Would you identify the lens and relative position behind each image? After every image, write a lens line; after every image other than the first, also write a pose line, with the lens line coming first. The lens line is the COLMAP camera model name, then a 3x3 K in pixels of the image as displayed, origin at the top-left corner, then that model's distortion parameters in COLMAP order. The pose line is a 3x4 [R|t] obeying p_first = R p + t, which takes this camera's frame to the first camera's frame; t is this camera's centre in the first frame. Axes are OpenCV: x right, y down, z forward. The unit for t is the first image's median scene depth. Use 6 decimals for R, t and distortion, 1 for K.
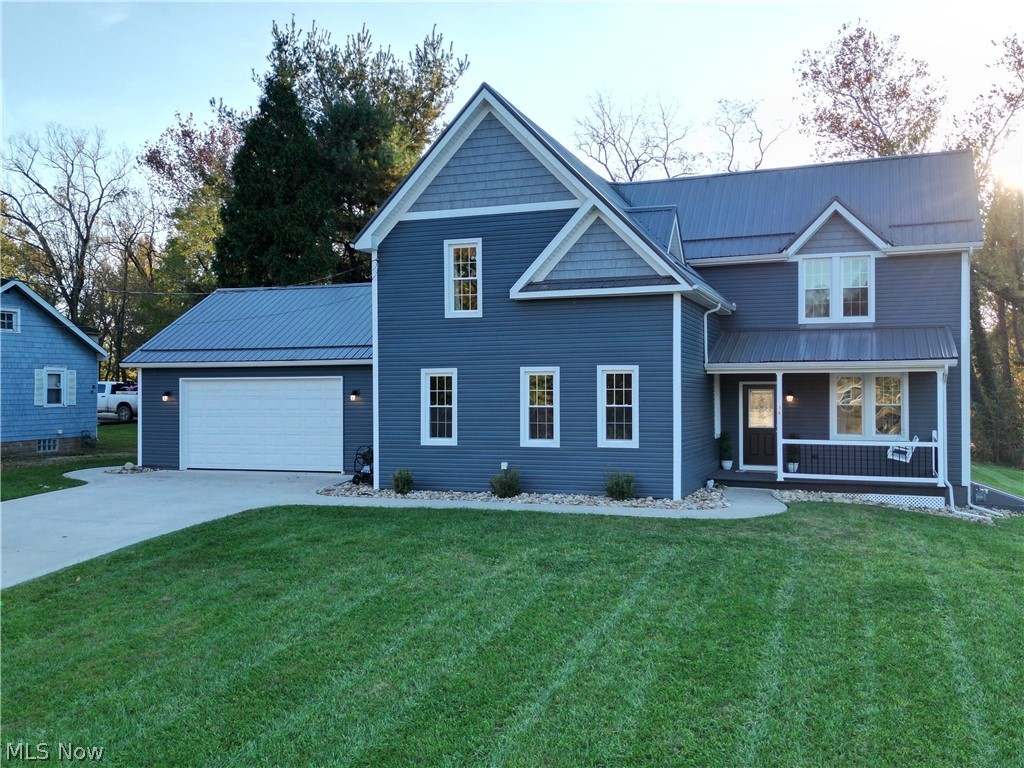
lens RADIAL K [[952.6, 0, 507.3], [0, 952.6, 382.3], [0, 0, 1]] dist [0.127485, -0.221965]
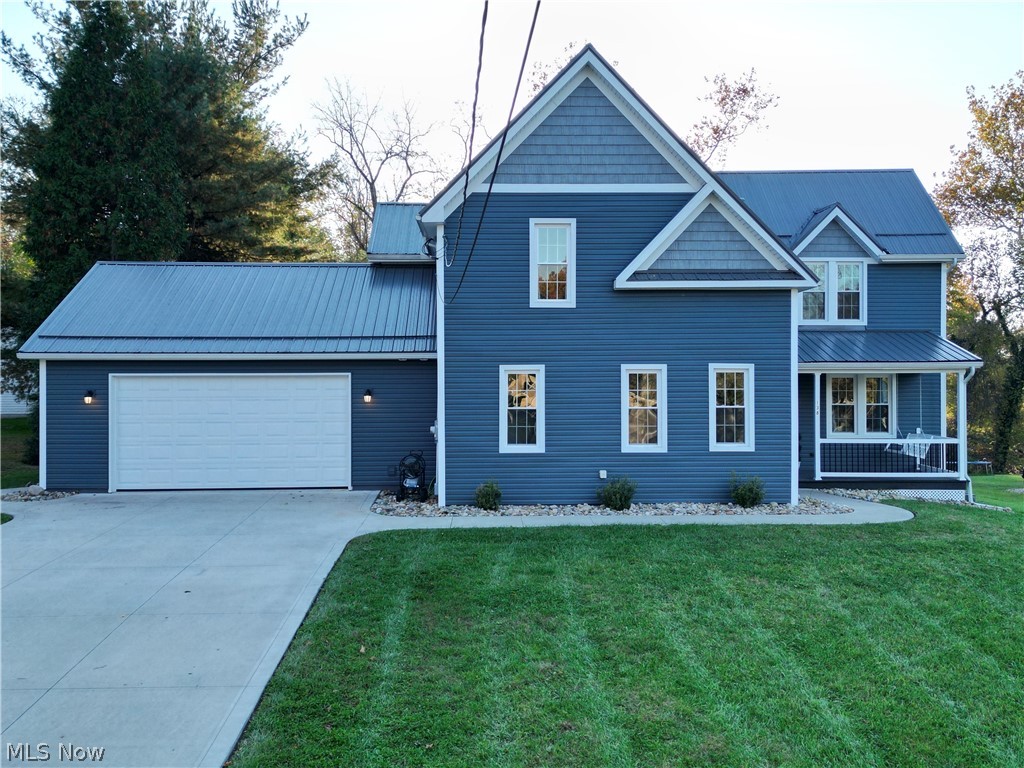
lens RADIAL K [[952.6, 0, 507.3], [0, 952.6, 382.3], [0, 0, 1]] dist [0.127485, -0.221965]
pose [[0.924123, 0.004509, 0.382067, -0.421354], [-0.004451, 0.999990, -0.001036, 0.002467], [-0.382068, -0.000743, 0.924134, 0.199854]]
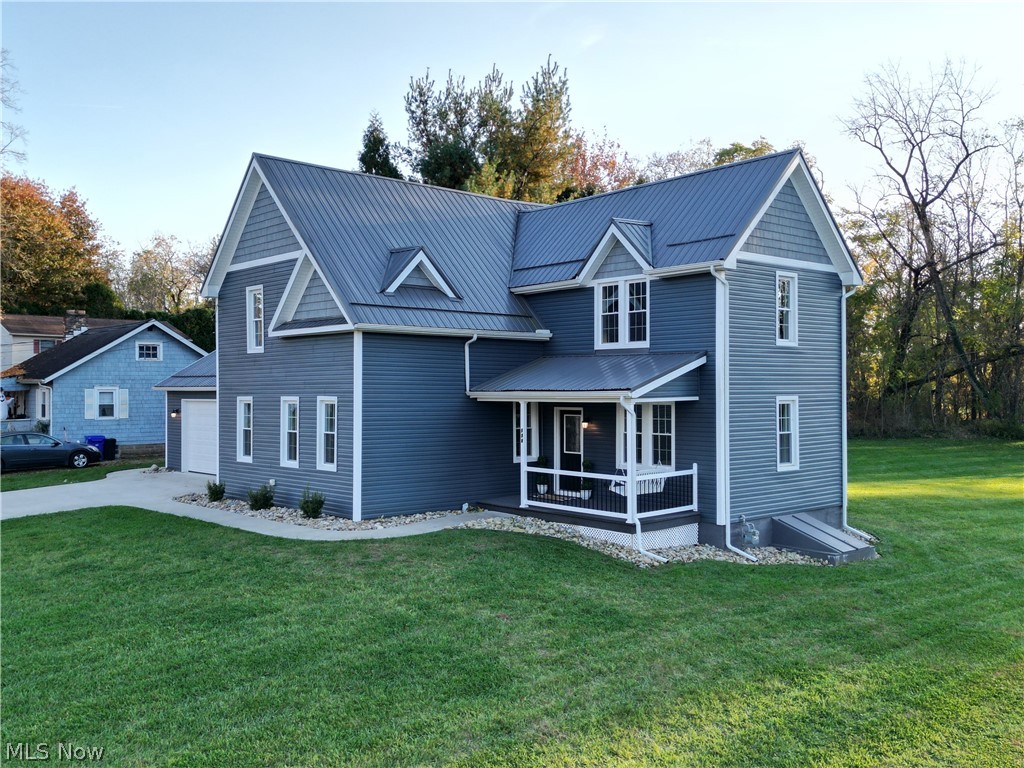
lens RADIAL K [[952.6, 0, 507.3], [0, 952.6, 382.3], [0, 0, 1]] dist [0.127485, -0.221965]
pose [[0.882780, -0.002264, -0.469780, 0.776027], [0.003021, 0.999995, 0.000858, -0.032319], [0.469776, -0.002176, 0.882783, 0.107965]]
